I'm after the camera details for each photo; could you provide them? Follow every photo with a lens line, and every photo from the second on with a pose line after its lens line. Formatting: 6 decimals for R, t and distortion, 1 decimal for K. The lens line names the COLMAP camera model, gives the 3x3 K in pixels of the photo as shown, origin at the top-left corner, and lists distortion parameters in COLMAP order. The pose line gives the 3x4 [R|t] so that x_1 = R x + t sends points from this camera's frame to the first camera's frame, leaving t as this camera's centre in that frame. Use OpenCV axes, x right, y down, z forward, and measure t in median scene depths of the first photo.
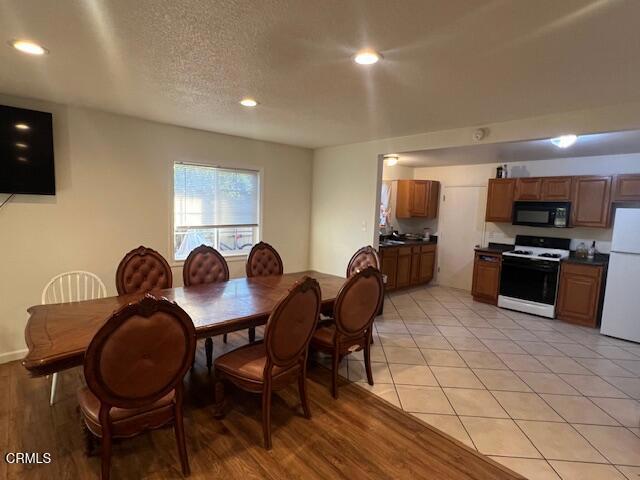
lens RADIAL K [[328.6, 0, 314.8], [0, 328.6, 240.1], [0, 0, 1]] dist [-0.003223, -0.001159]
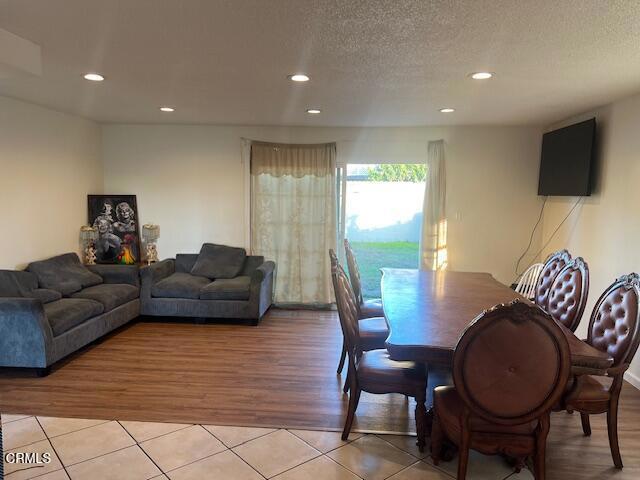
lens RADIAL K [[483.2, 0, 318.4], [0, 483.2, 240.4], [0, 0, 1]] dist [0.047877, -0.036693]
pose [[-0.715394, 0.016970, -0.698515, 0.511752], [-0.115190, 0.983162, 0.141858, -0.075041], [0.689160, 0.181947, -0.701394, 0.879137]]
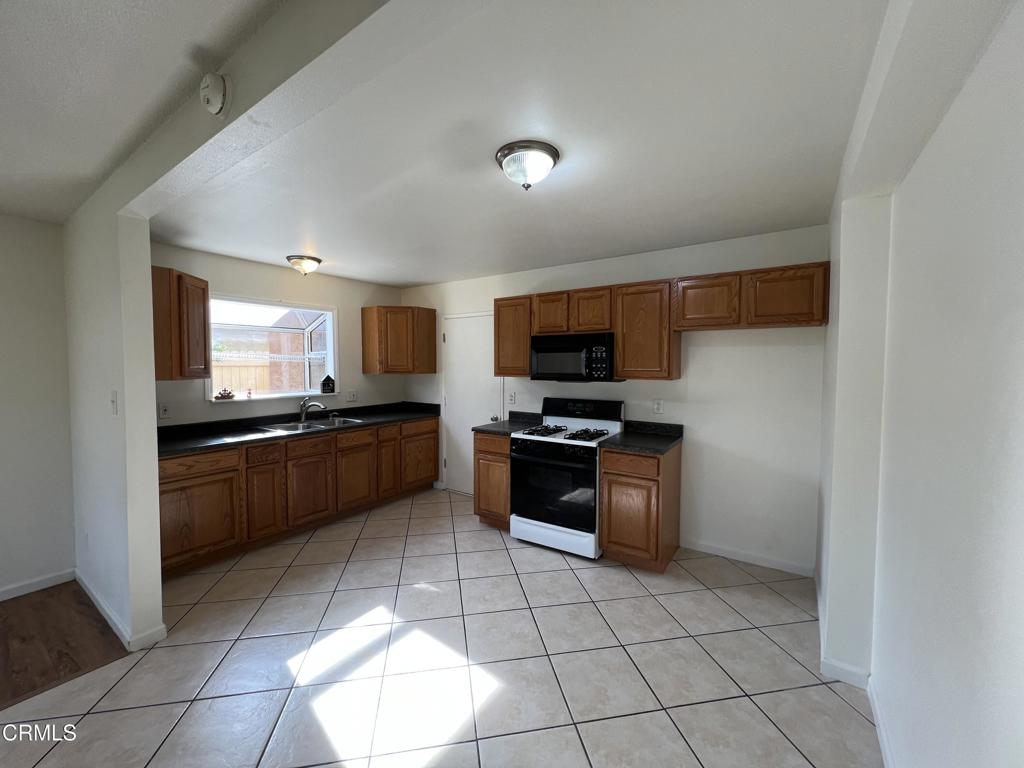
lens RADIAL K [[409.5, 0, 507.9], [0, 409.5, 376.4], [0, 0, 1]] dist [-0.000361, -0.000220]
pose [[0.969379, -0.046739, 0.241079, 0.407663], [0.061797, 0.996557, -0.055281, -0.016491], [-0.237665, 0.068487, 0.968930, 0.354652]]
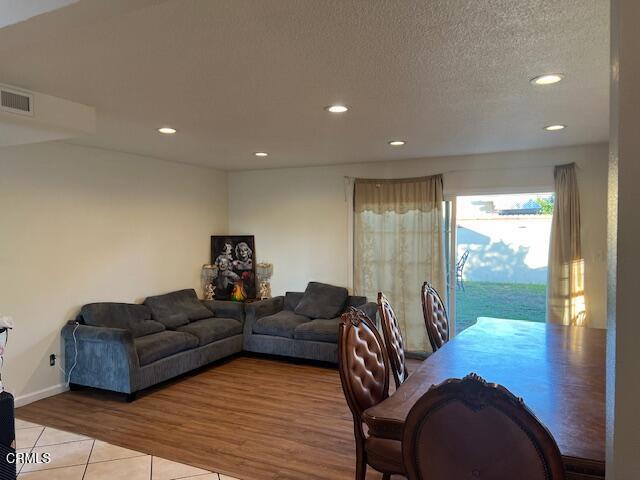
lens RADIAL K [[483.2, 0, 316.8], [0, 483.2, 240.2], [0, 0, 1]] dist [0.047877, -0.036693]
pose [[-0.926102, -0.026932, -0.376312, 0.314996], [-0.070119, 0.992357, 0.101542, -0.091421], [0.370701, 0.120425, -0.920912, 0.942359]]
